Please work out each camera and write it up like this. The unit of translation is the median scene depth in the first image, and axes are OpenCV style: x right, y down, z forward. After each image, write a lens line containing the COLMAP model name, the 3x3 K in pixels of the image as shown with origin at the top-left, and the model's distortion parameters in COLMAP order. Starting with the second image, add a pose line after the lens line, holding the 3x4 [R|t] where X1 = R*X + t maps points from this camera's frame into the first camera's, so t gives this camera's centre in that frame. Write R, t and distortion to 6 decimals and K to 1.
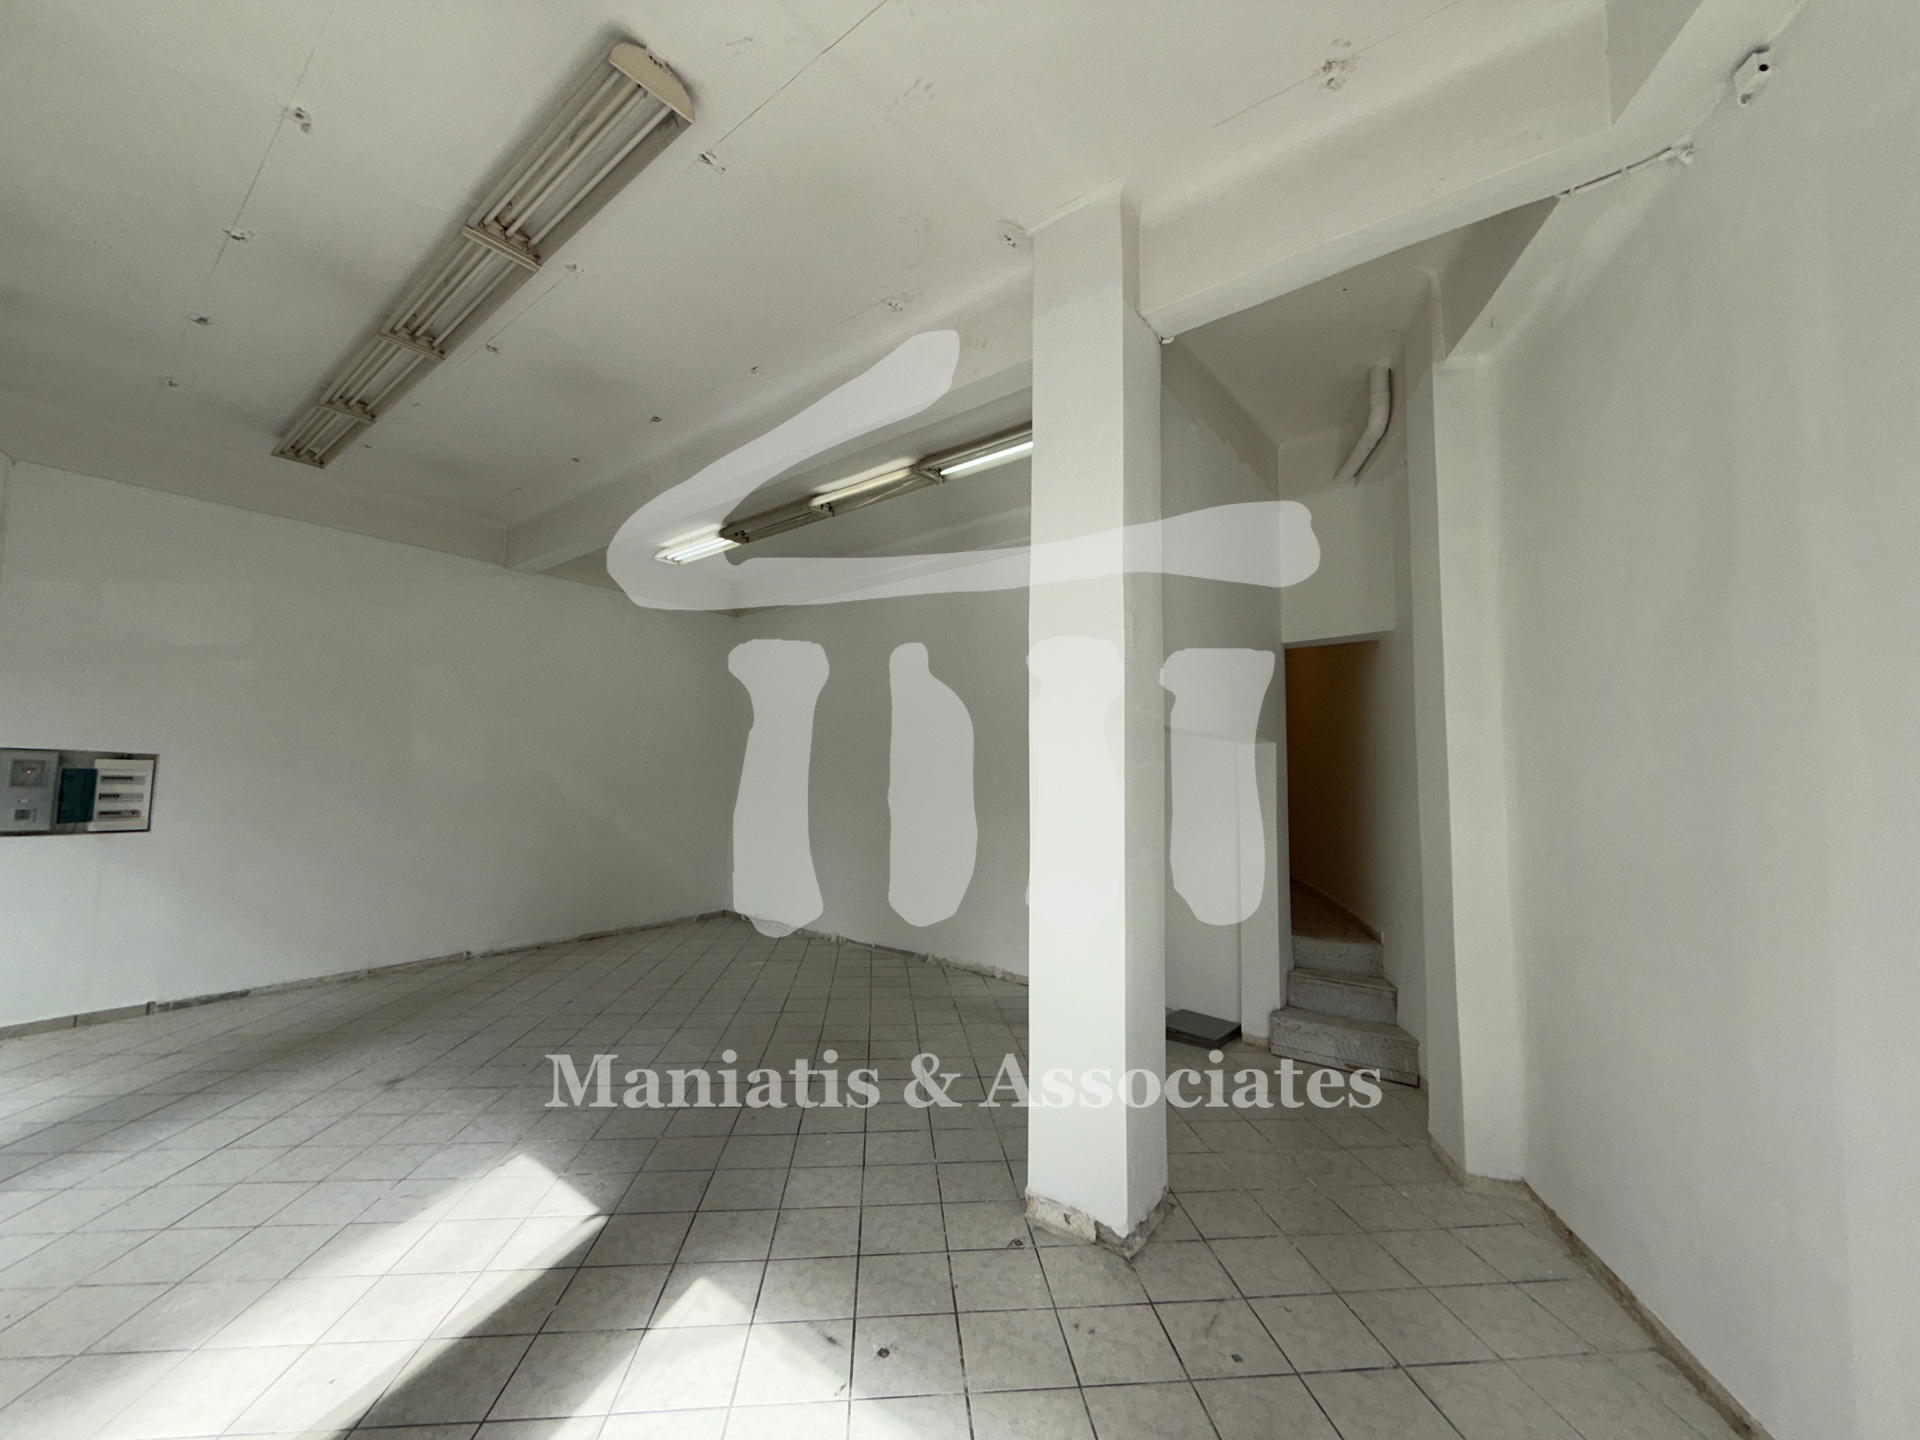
lens RADIAL K [[761.2, 0, 955.4], [0, 761.2, 720.9], [0, 0, 1]] dist [-0.001428, 0.000067]
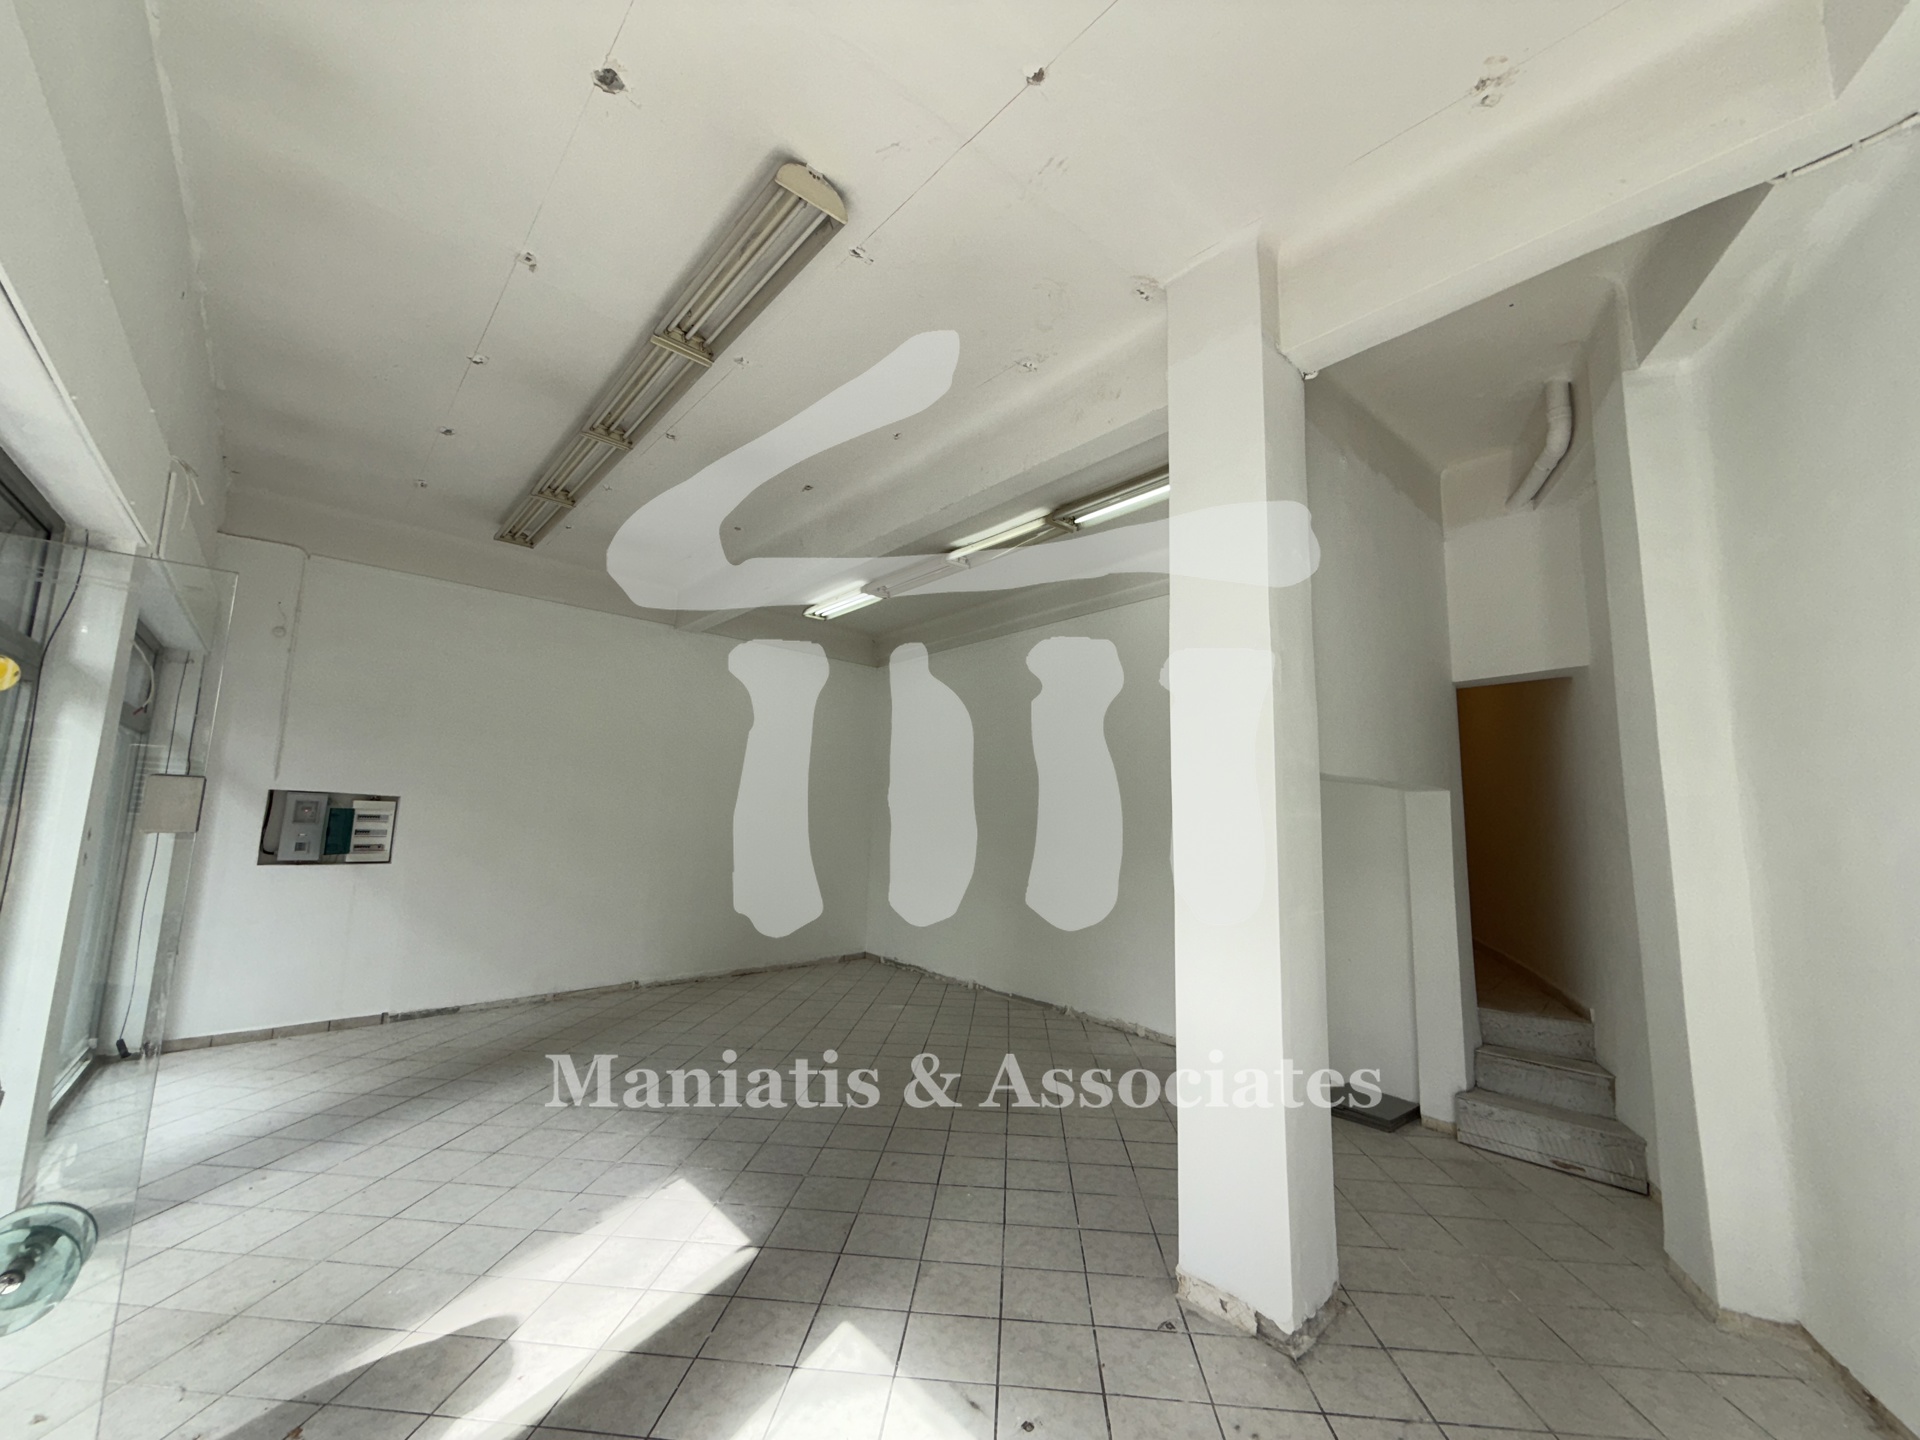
lens RADIAL K [[761.2, 0, 955.1], [0, 761.2, 720.8], [0, 0, 1]] dist [-0.001428, 0.000067]
pose [[0.984565, -0.011643, -0.174631, -0.004282], [0.001165, 0.998199, -0.059985, -0.001633], [0.175015, 0.058856, 0.982805, -0.008616]]
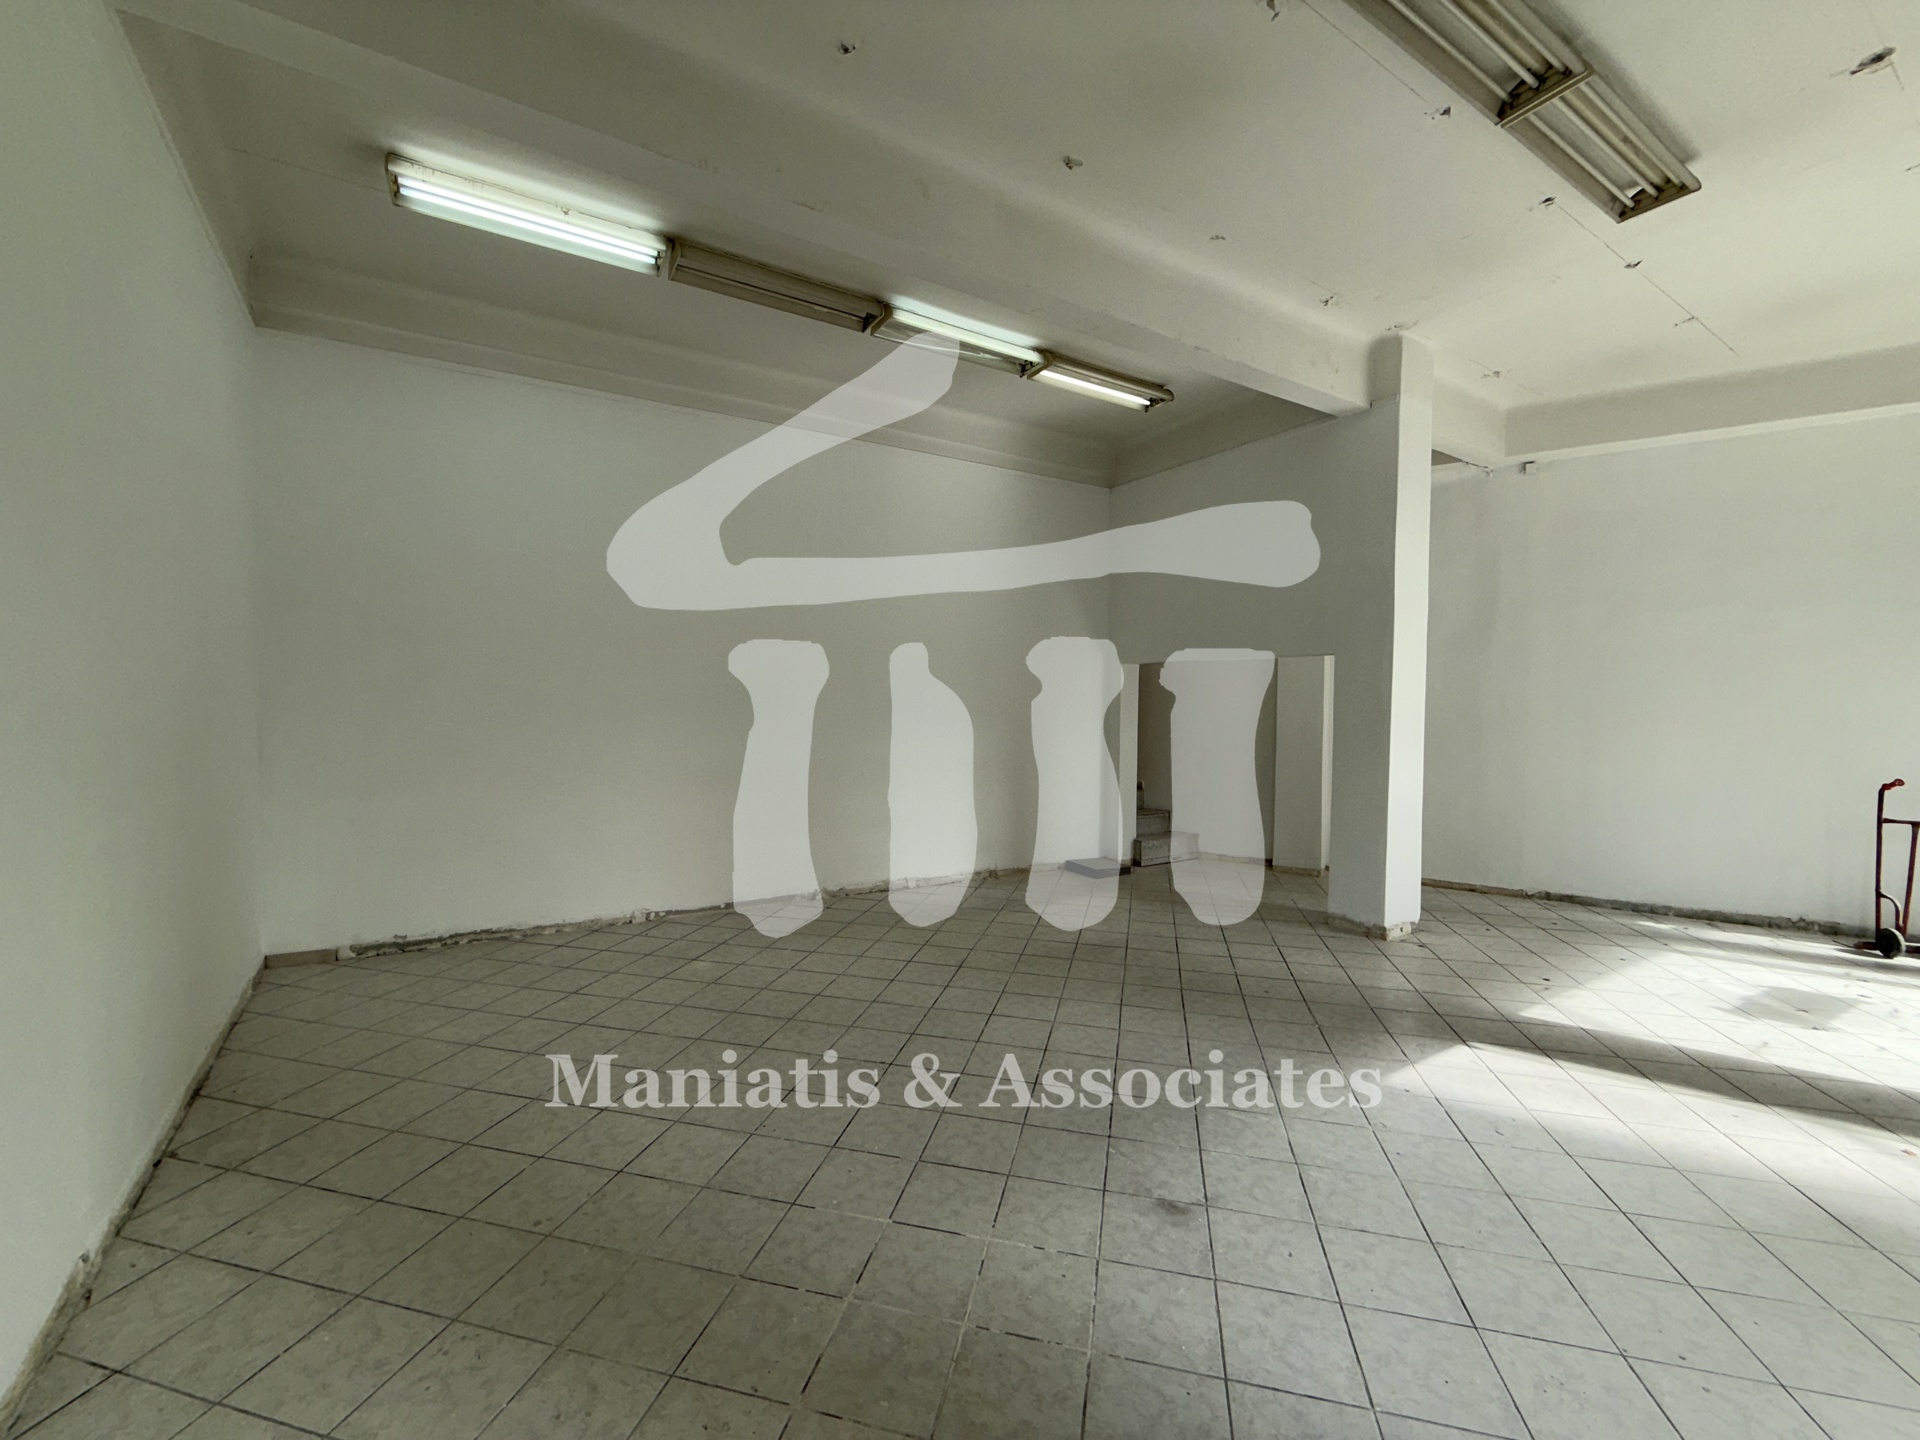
lens RADIAL K [[761.2, 0, 953.9], [0, 761.2, 720.0], [0, 0, 1]] dist [-0.001428, 0.000067]
pose [[0.340417, -0.037011, 0.939546, -1.493822], [-0.077783, 0.994692, 0.067365, 0.088487], [-0.937052, -0.096013, 0.335731, 1.122713]]
